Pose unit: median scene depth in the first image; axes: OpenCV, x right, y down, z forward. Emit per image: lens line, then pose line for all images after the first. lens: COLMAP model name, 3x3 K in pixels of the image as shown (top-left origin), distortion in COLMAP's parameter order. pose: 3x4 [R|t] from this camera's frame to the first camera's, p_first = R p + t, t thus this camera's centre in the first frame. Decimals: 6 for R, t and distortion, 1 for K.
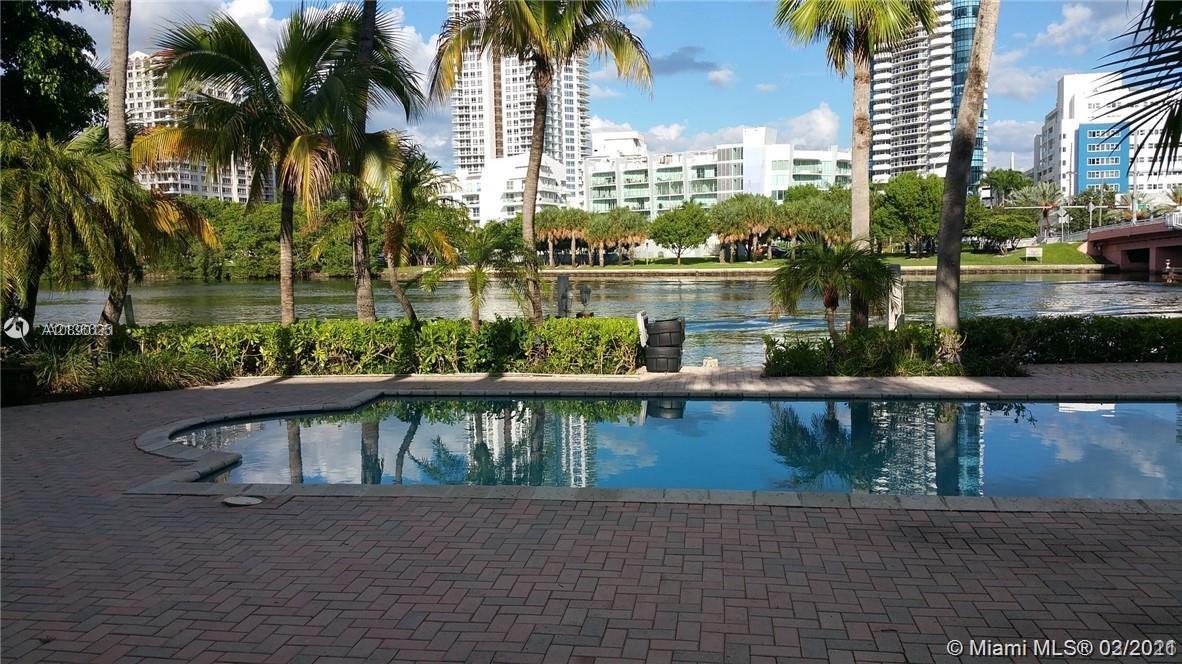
lens RADIAL K [[984.0, 0, 593.3], [0, 984.0, 327.3], [0, 0, 1]] dist [0.034765, -0.049202]
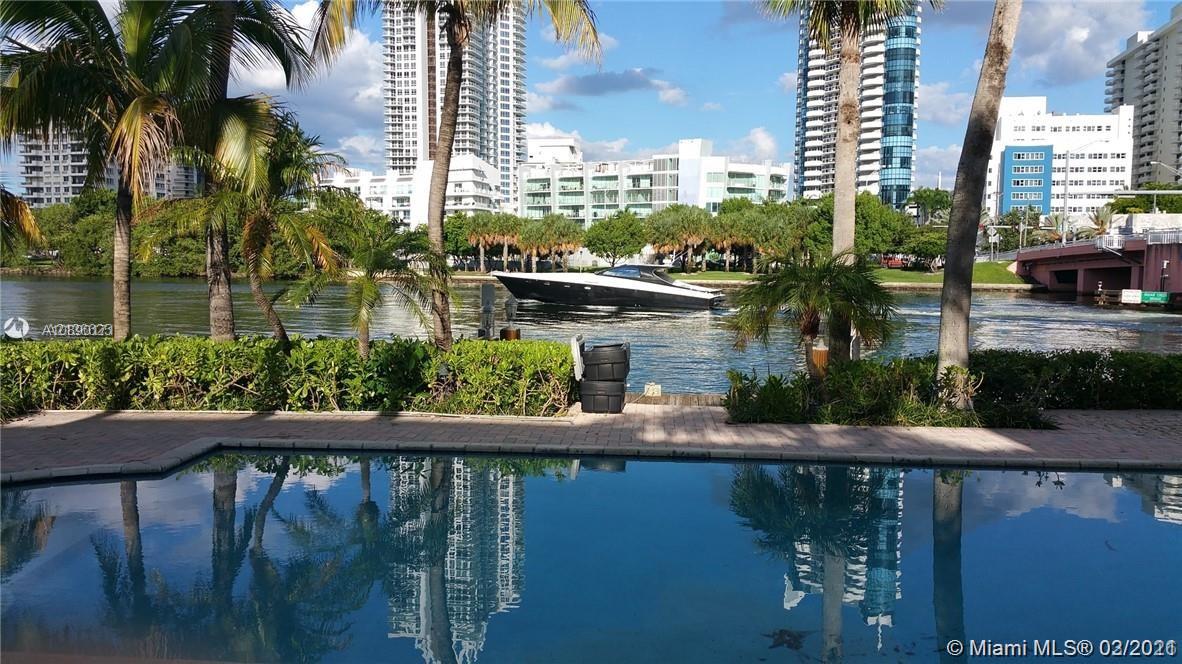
lens RADIAL K [[984.0, 0, 590.7], [0, 984.0, 334.3], [0, 0, 1]] dist [0.034765, -0.049202]
pose [[0.997555, 0.021373, 0.066540, 0.006433], [-0.021325, 0.999772, -0.001422, -0.013630], [-0.066555, -0.000001, 0.997783, 0.178094]]
